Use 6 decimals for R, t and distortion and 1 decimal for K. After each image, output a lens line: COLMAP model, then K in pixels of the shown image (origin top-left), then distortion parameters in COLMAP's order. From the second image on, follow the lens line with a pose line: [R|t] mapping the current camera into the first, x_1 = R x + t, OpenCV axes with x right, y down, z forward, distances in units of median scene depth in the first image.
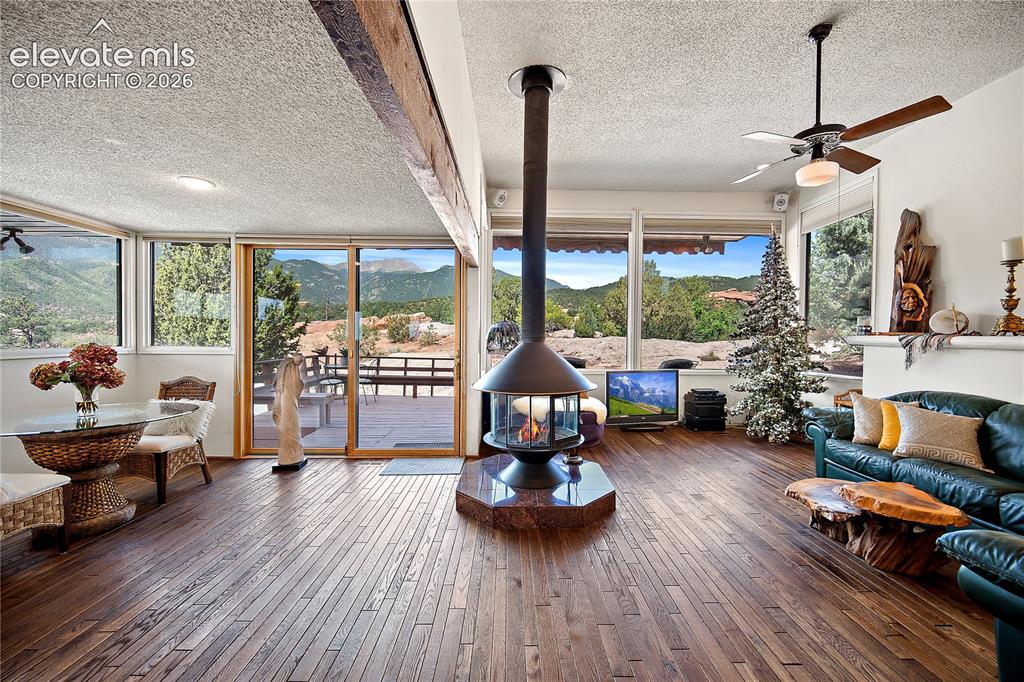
lens RADIAL K [[413.2, 0, 516.8], [0, 413.2, 338.7], [0, 0, 1]] dist [-0.001655, -0.000533]
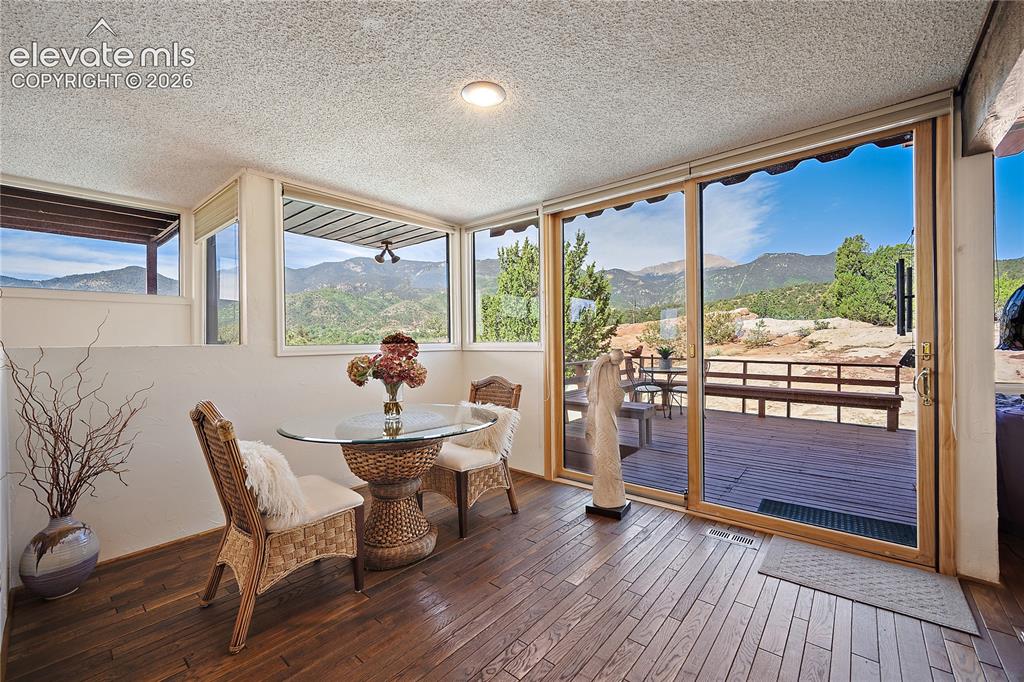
lens RADIAL K [[413.2, 0, 511.6], [0, 413.2, 344.6], [0, 0, 1]] dist [-0.001655, -0.000533]
pose [[0.755797, -0.010135, -0.654728, -0.214036], [0.012081, 0.999926, -0.001532, 0.027888], [0.654695, -0.006752, 0.755863, 0.369381]]
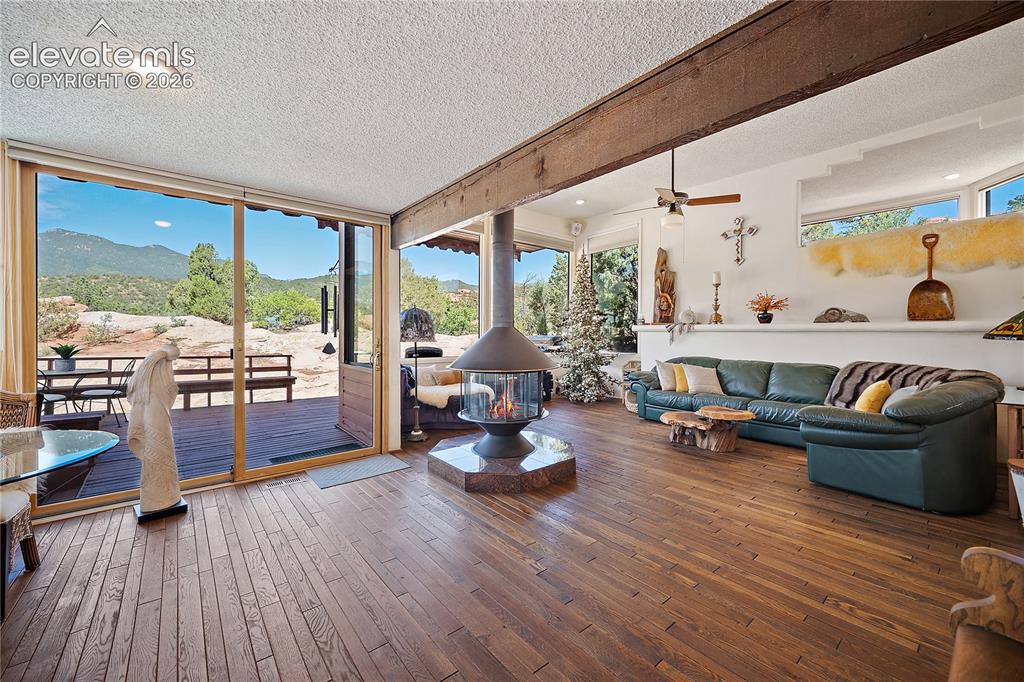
lens RADIAL K [[413.2, 0, 511.7], [0, 413.2, 338.3], [0, 0, 1]] dist [-0.001655, -0.000533]
pose [[0.769101, -0.011824, 0.639018, -0.547161], [0.008623, 0.999930, 0.008124, 0.025512], [-0.639069, -0.000738, 0.769149, 0.118367]]
